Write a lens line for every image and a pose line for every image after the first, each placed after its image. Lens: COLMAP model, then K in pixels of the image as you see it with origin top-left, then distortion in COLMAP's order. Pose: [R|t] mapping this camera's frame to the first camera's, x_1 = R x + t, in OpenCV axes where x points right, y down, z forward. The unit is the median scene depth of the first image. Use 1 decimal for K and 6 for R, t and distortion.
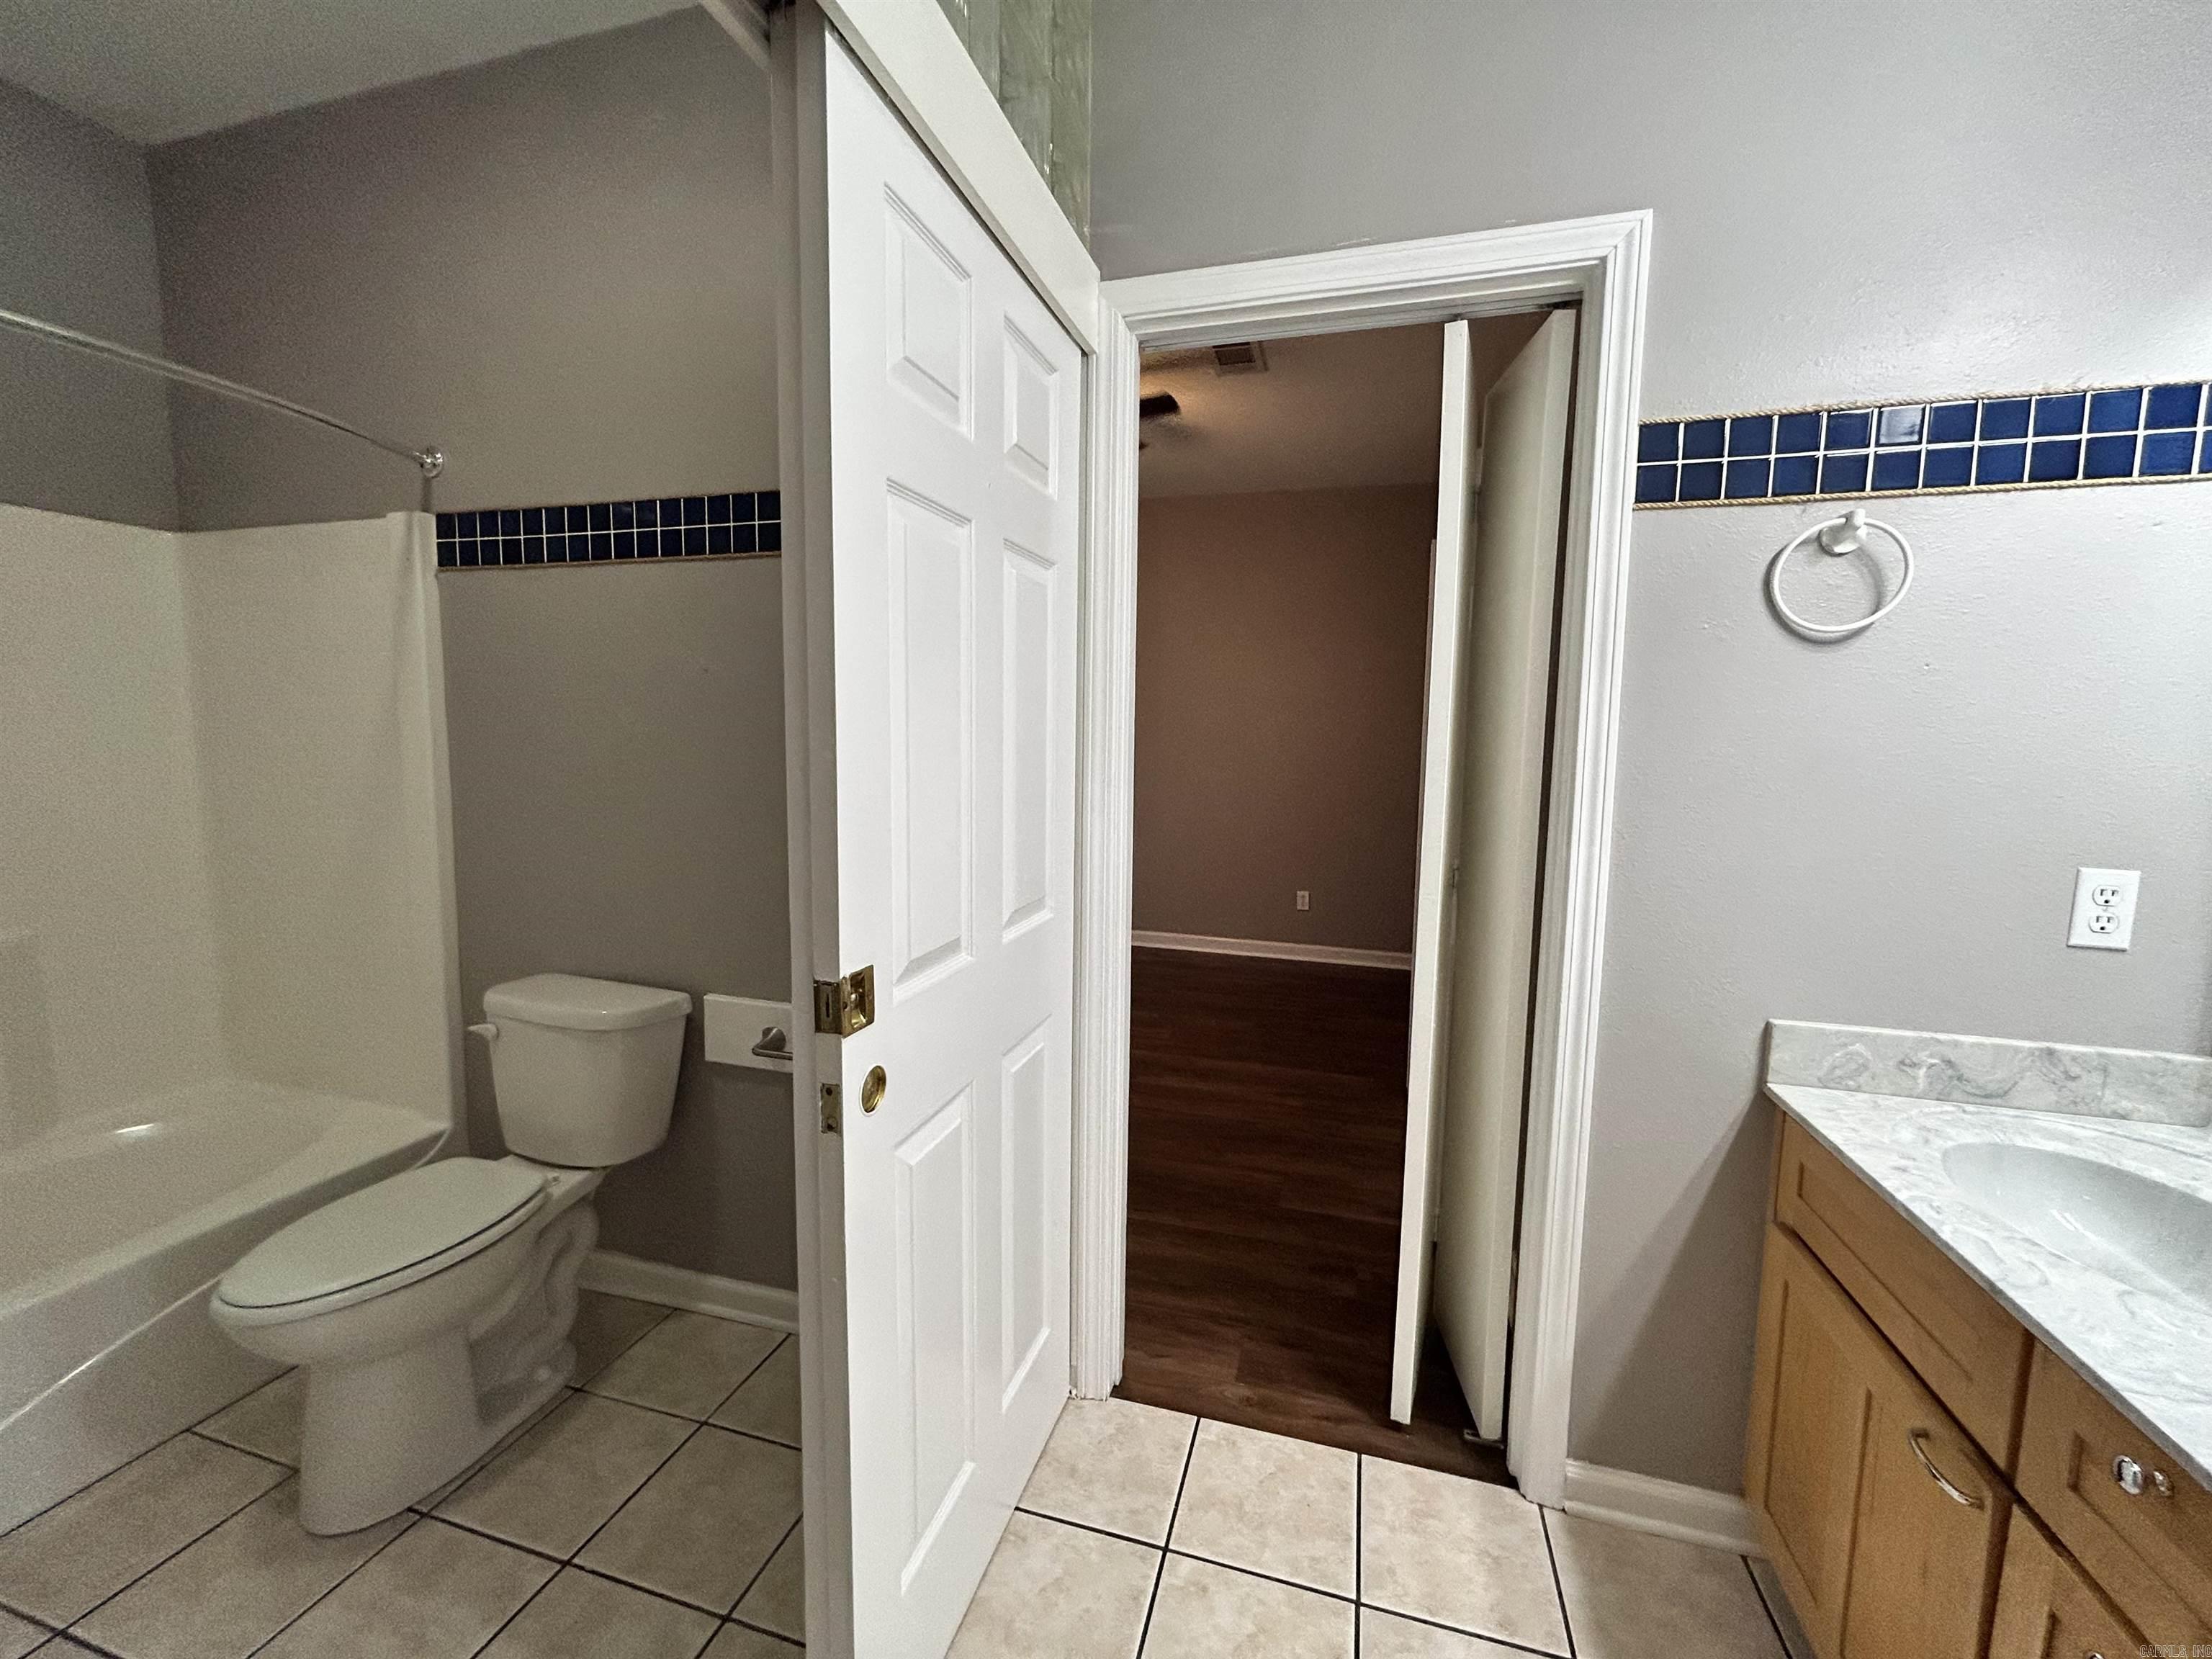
lens RADIAL K [[892.2, 0, 1107.1], [0, 892.2, 828.0], [0, 0, 1]] dist [0.003452, -0.000175]
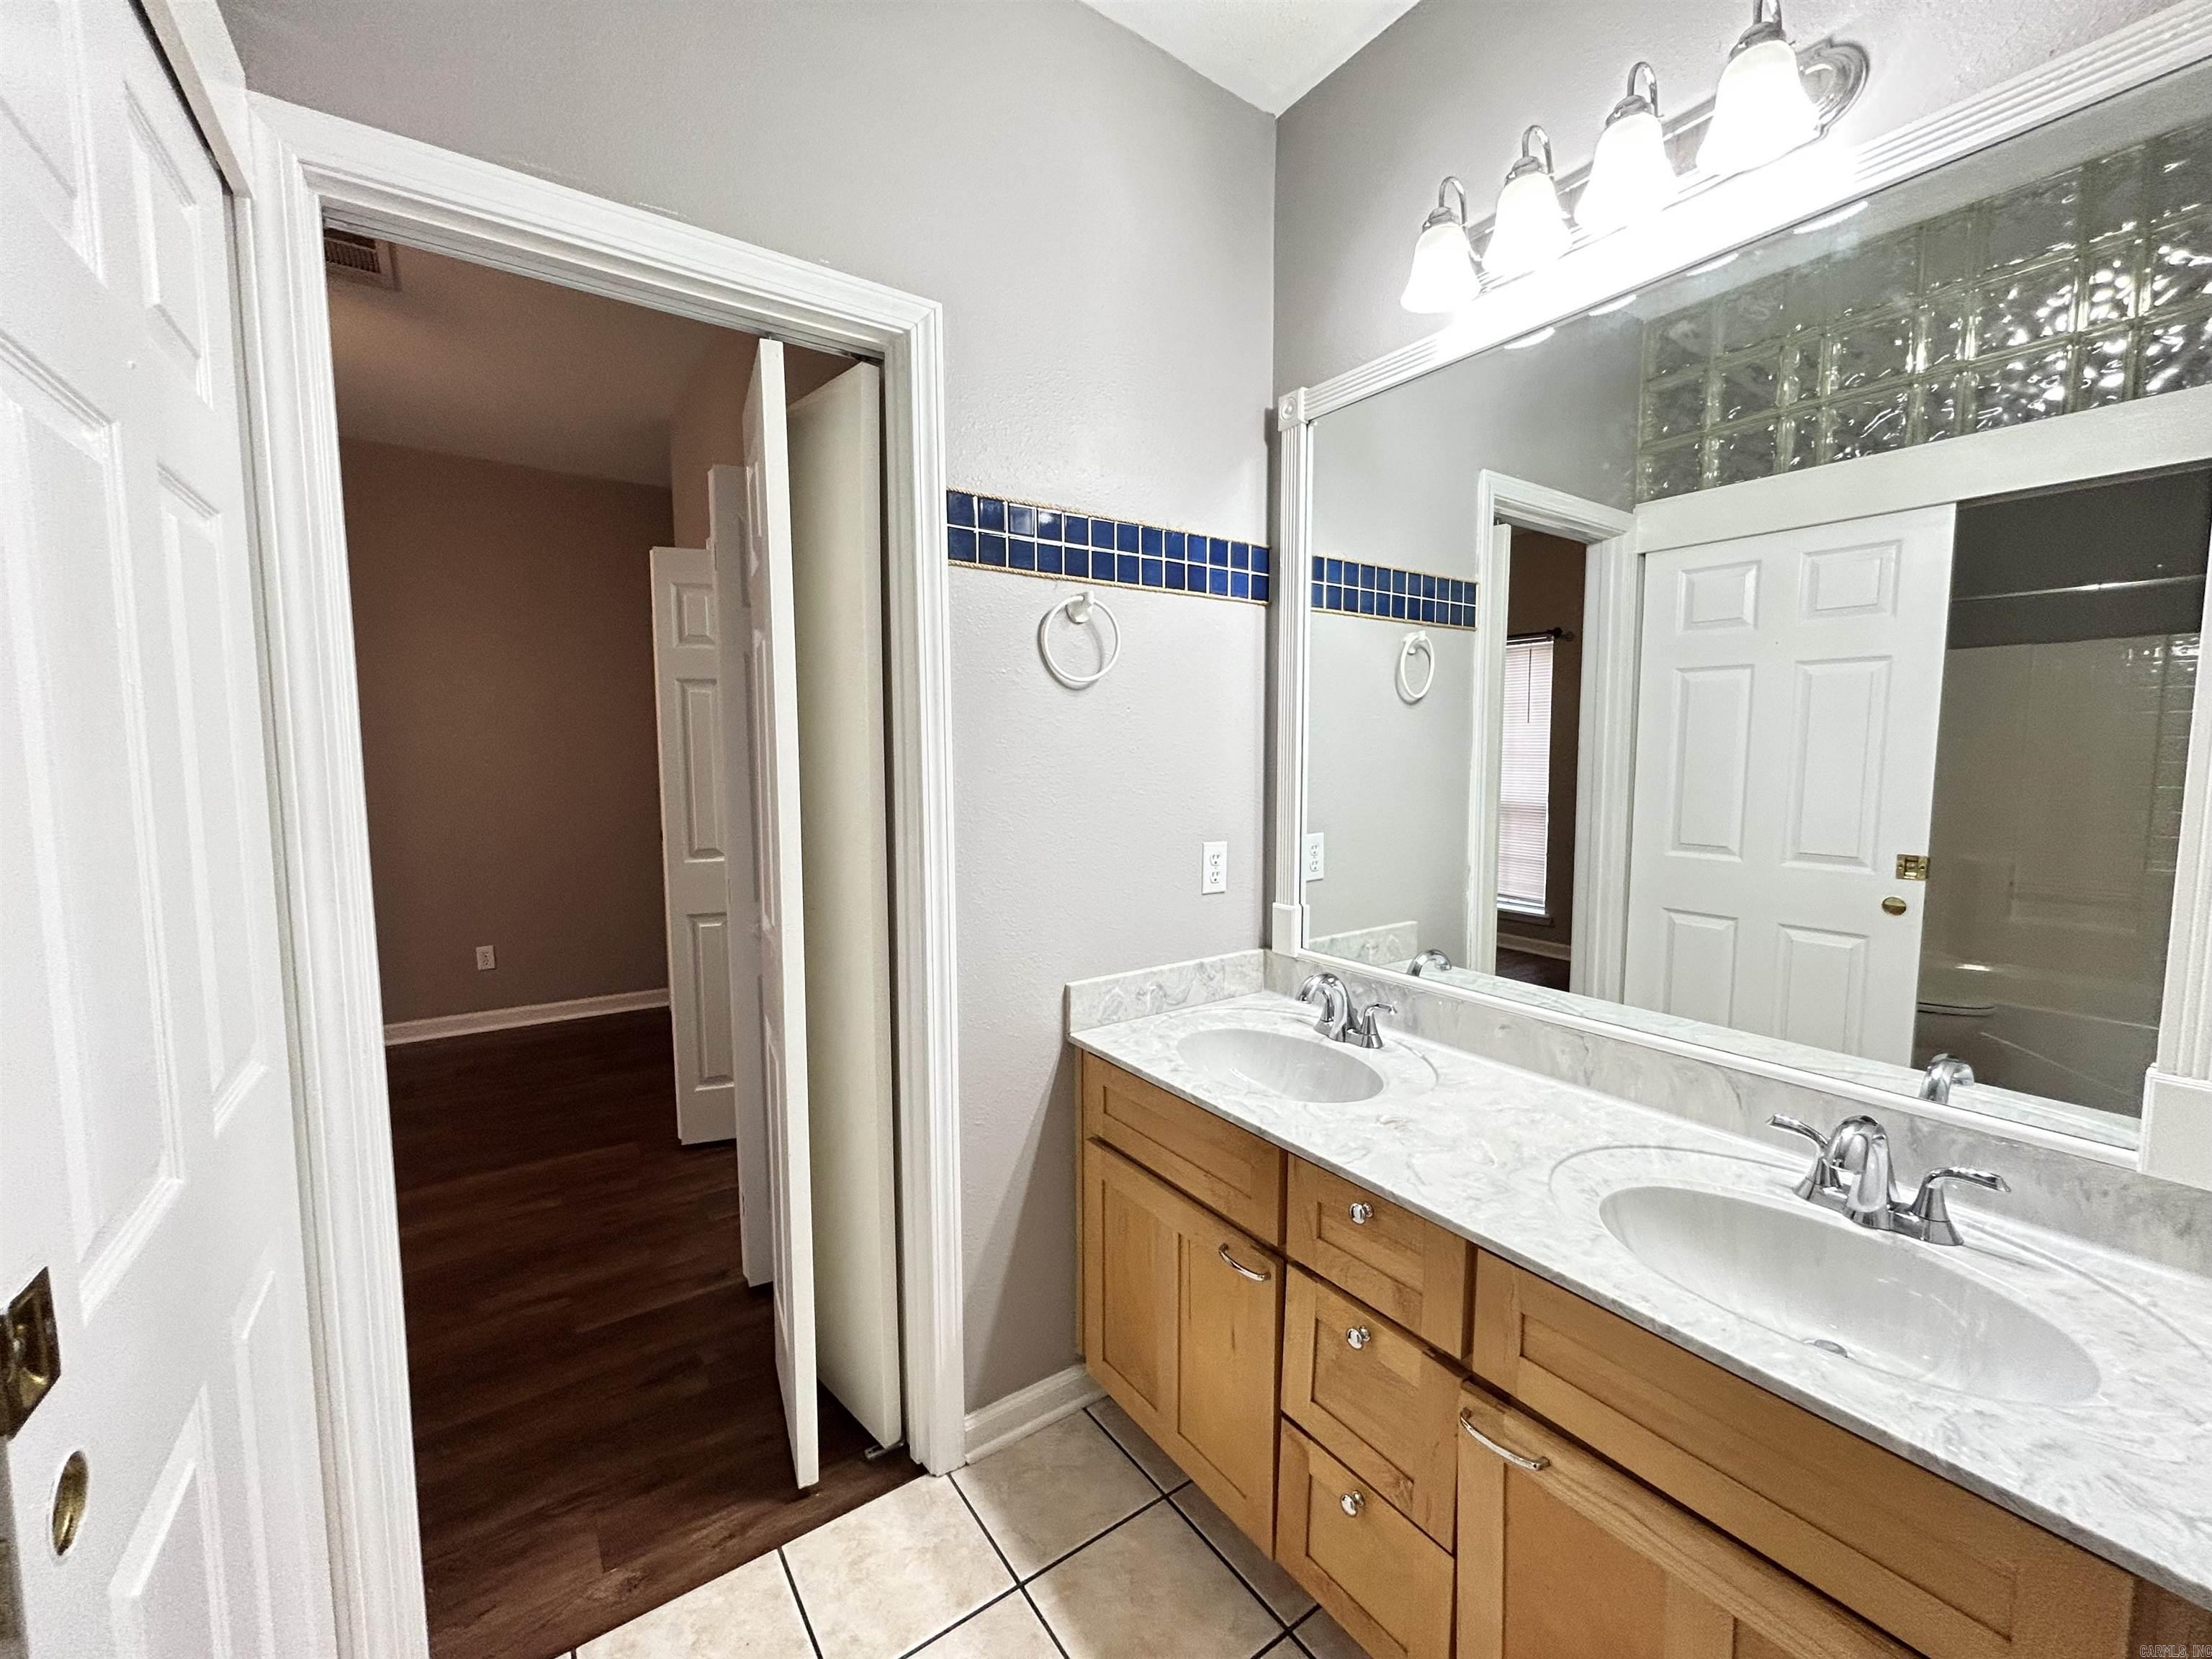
lens RADIAL K [[892.2, 0, 1110.2], [0, 892.2, 830.8], [0, 0, 1]] dist [0.003452, -0.000175]
pose [[0.629319, -0.084806, 0.772506, -0.158281], [0.093325, 0.995082, 0.033213, -0.033436], [-0.771523, 0.051192, 0.634138, 0.121874]]
